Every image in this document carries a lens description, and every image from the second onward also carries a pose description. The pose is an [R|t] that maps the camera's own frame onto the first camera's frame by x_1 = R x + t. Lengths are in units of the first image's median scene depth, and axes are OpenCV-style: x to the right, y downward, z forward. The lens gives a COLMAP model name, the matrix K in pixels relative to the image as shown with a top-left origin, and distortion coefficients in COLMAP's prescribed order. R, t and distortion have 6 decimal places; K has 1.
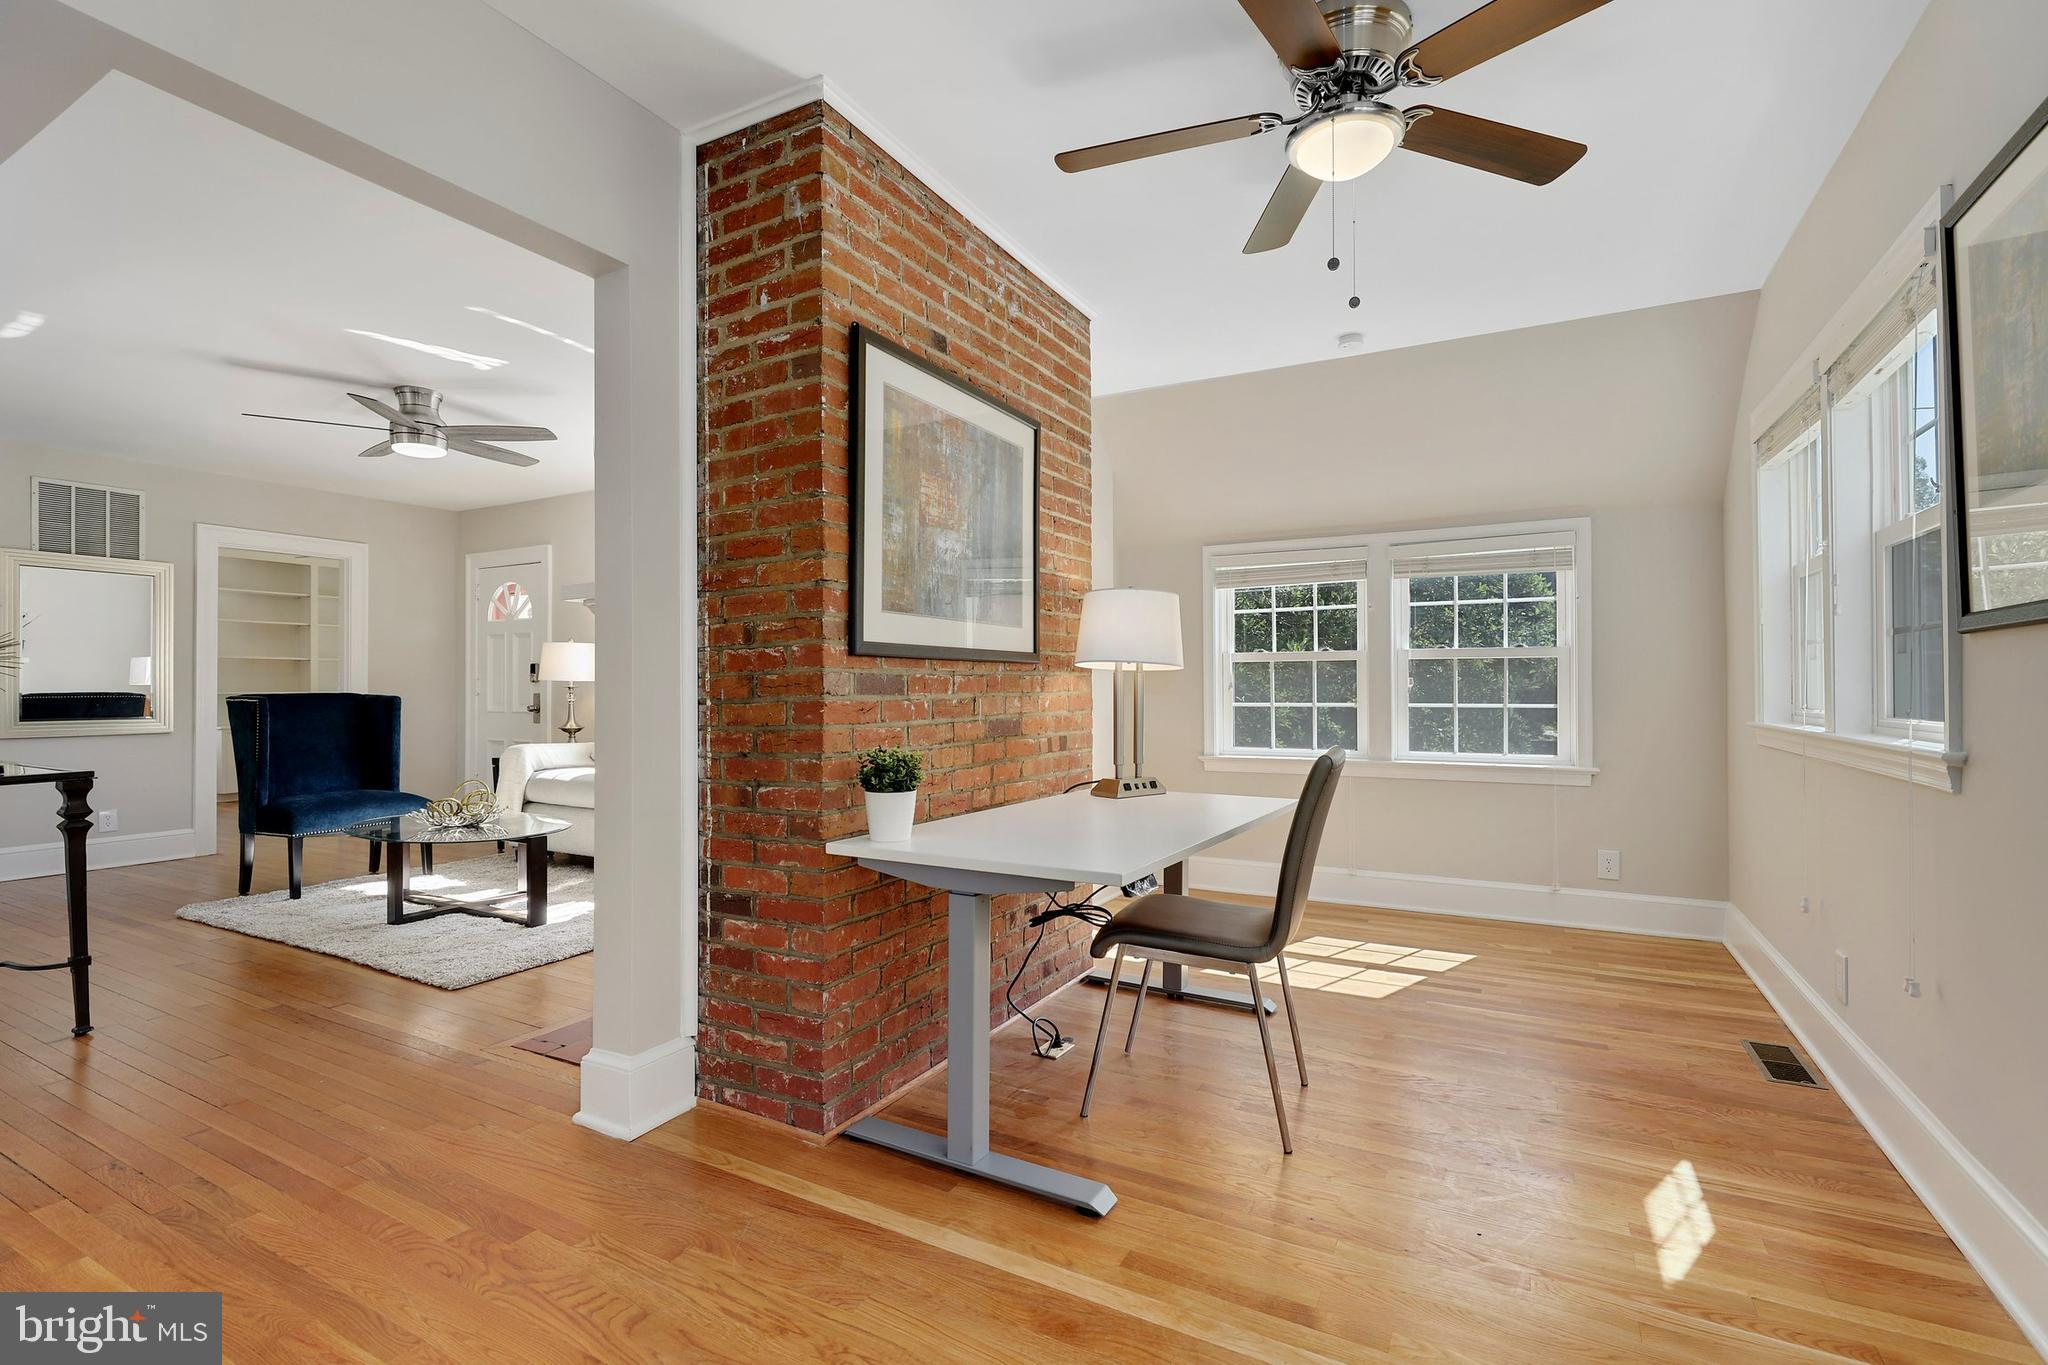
lens RADIAL K [[916.5, 0, 1031.1], [0, 916.5, 685.2], [0, 0, 1]] dist [0.001231, 0.000321]
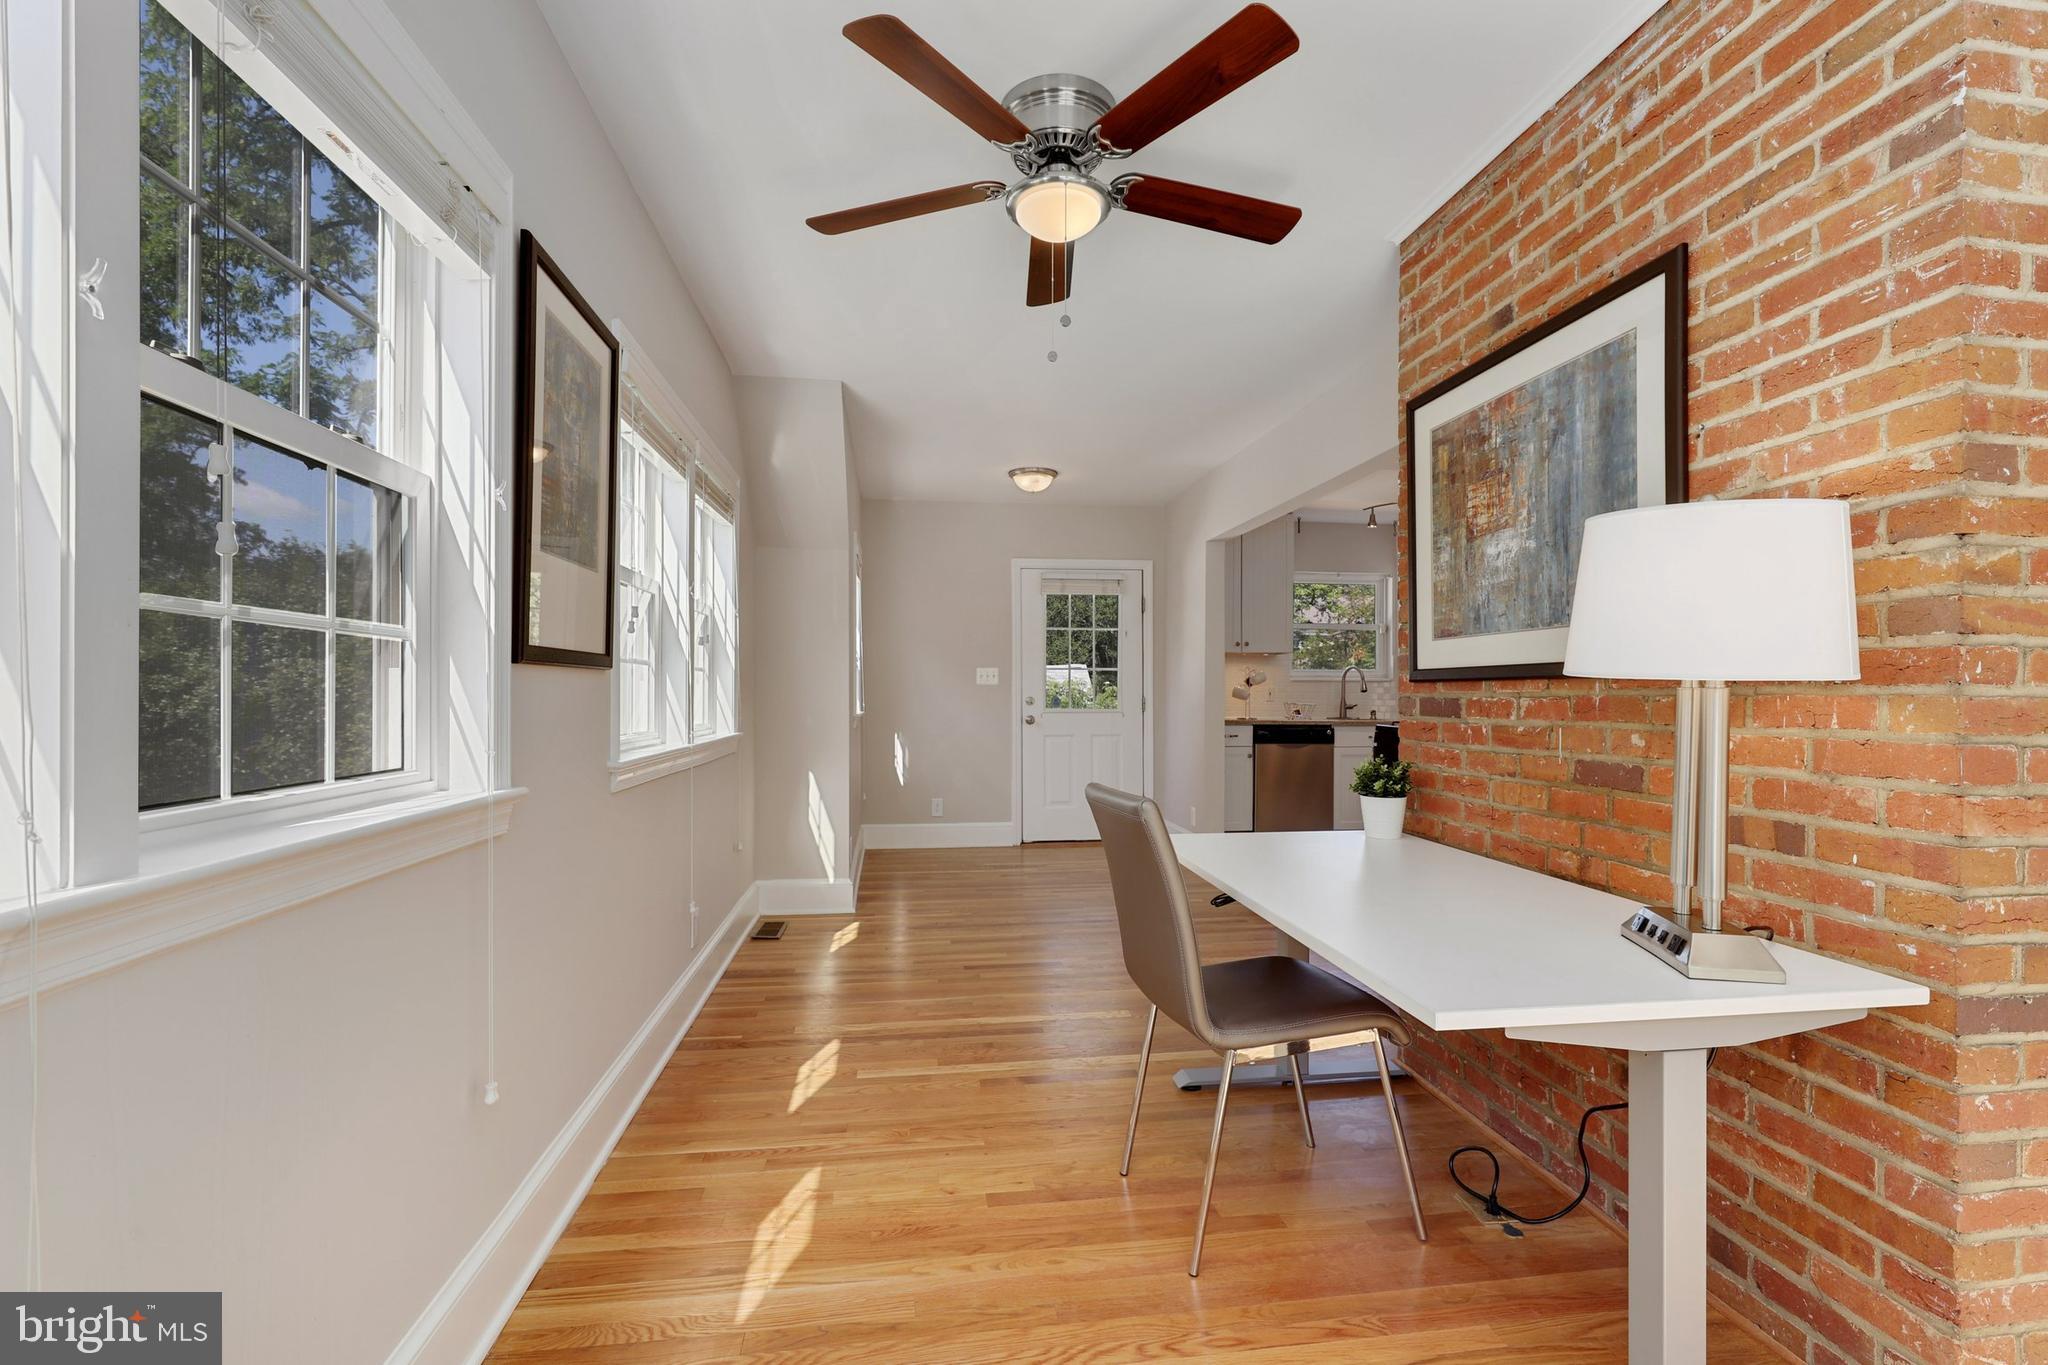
lens RADIAL K [[939.3, 0, 1019.2], [0, 939.3, 692.3], [0, 0, 1]] dist [0.015276, 0.000258]
pose [[-0.810672, 0.001512, -0.585499, 0.902303], [0.004235, 0.999986, -0.003282, -0.016710], [0.585485, -0.005140, -0.810667, 1.635985]]
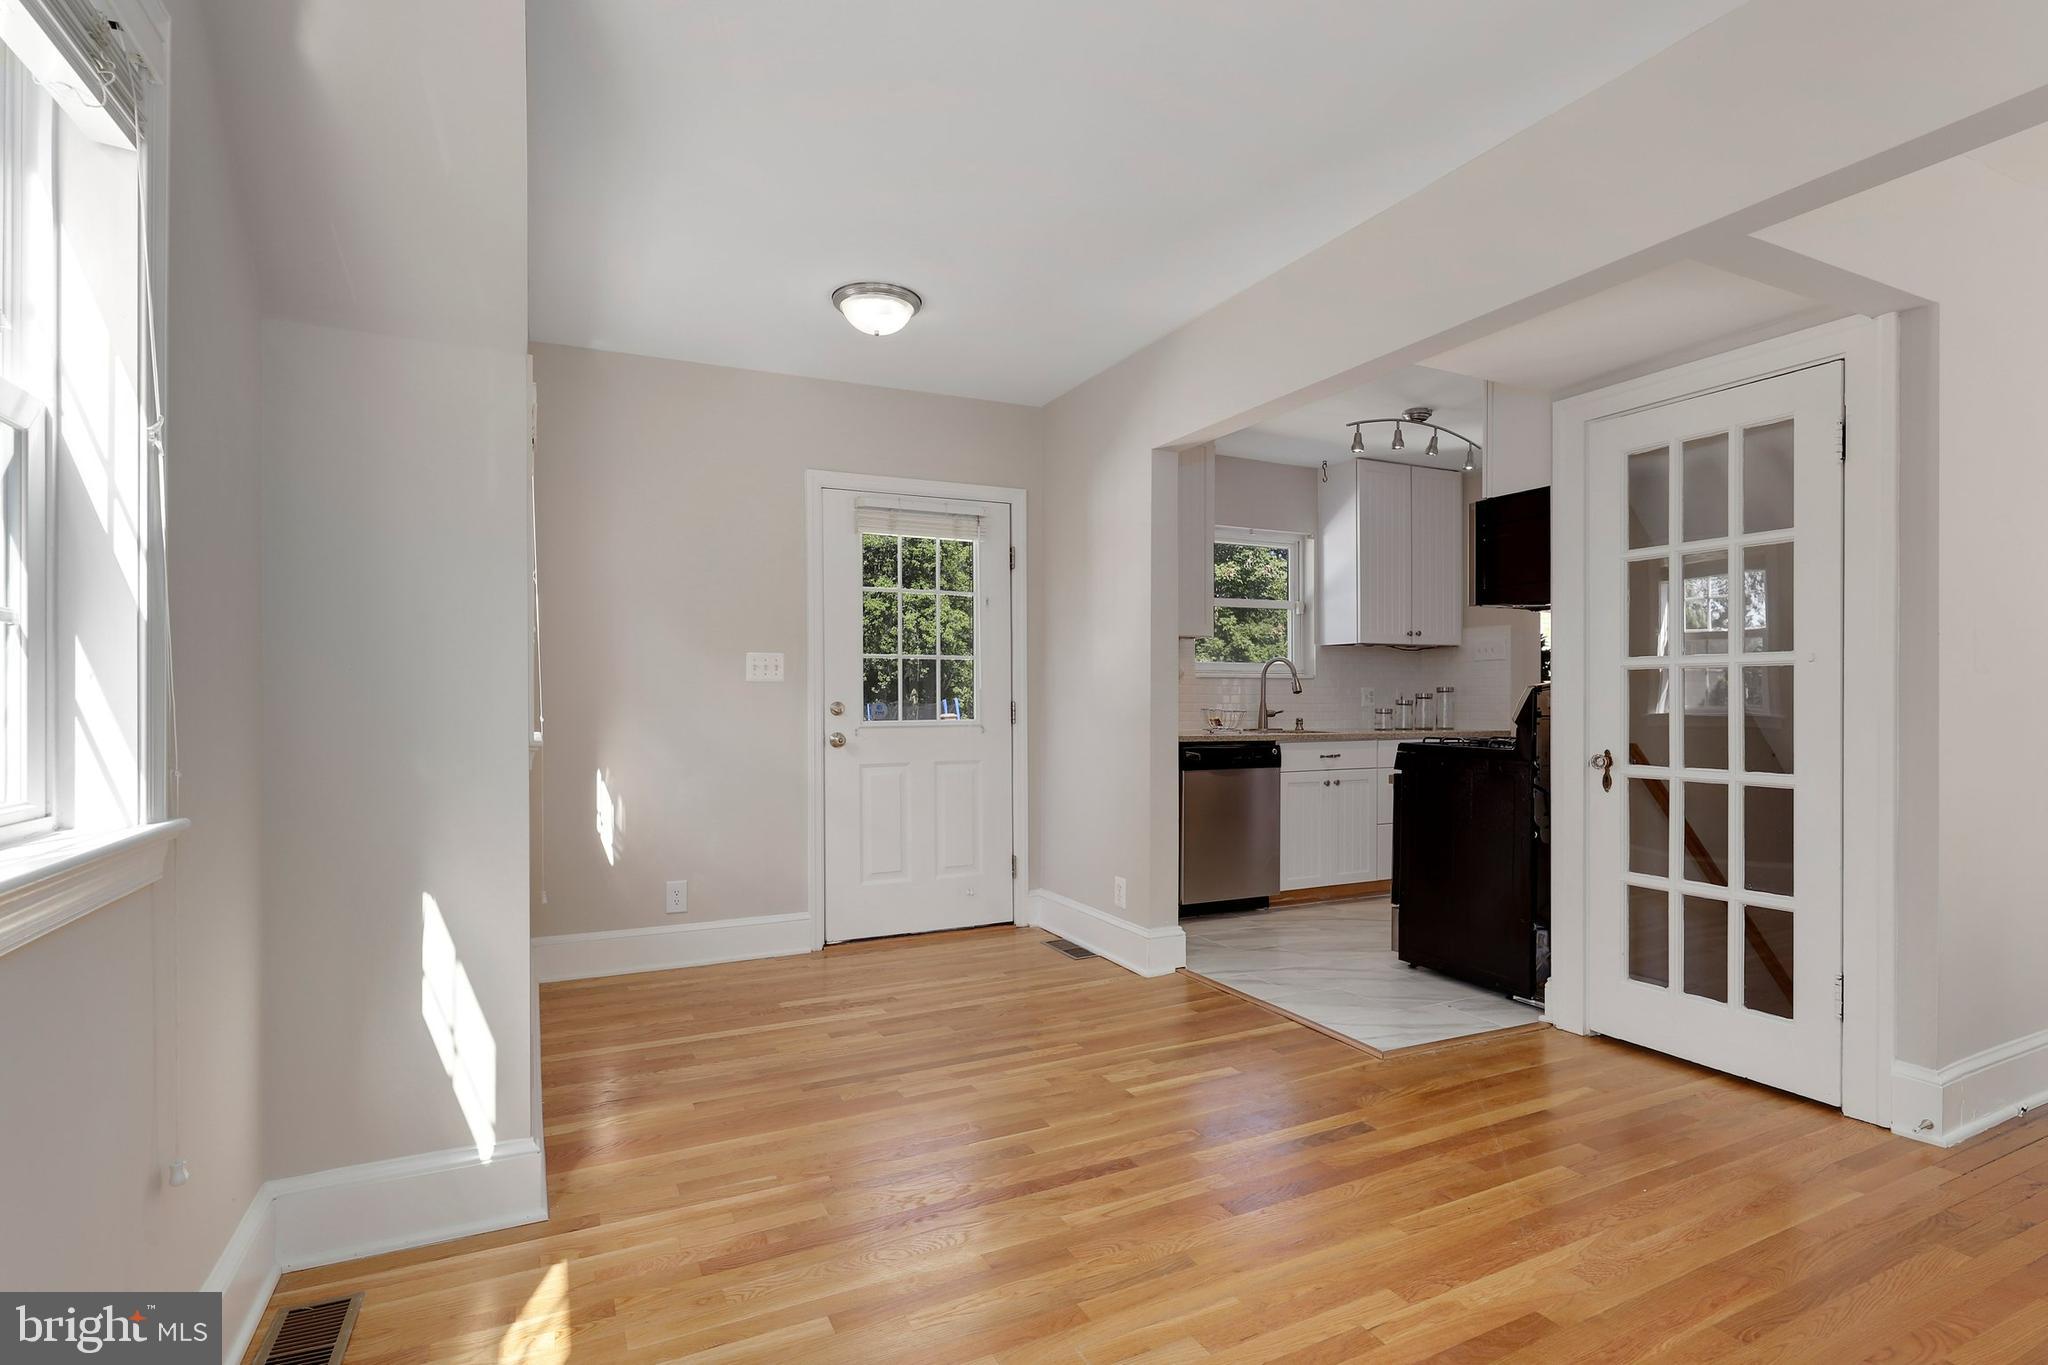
lens RADIAL K [[995.4, 0, 1025.9], [0, 995.4, 702.2], [0, 0, 1]] dist [0.000603, -0.000145]
pose [[-0.575466, 0.010309, -0.817761, 0.480378], [0.007639, 0.999945, 0.007230, -0.022486], [0.817790, -0.002087, -0.575513, 0.638206]]
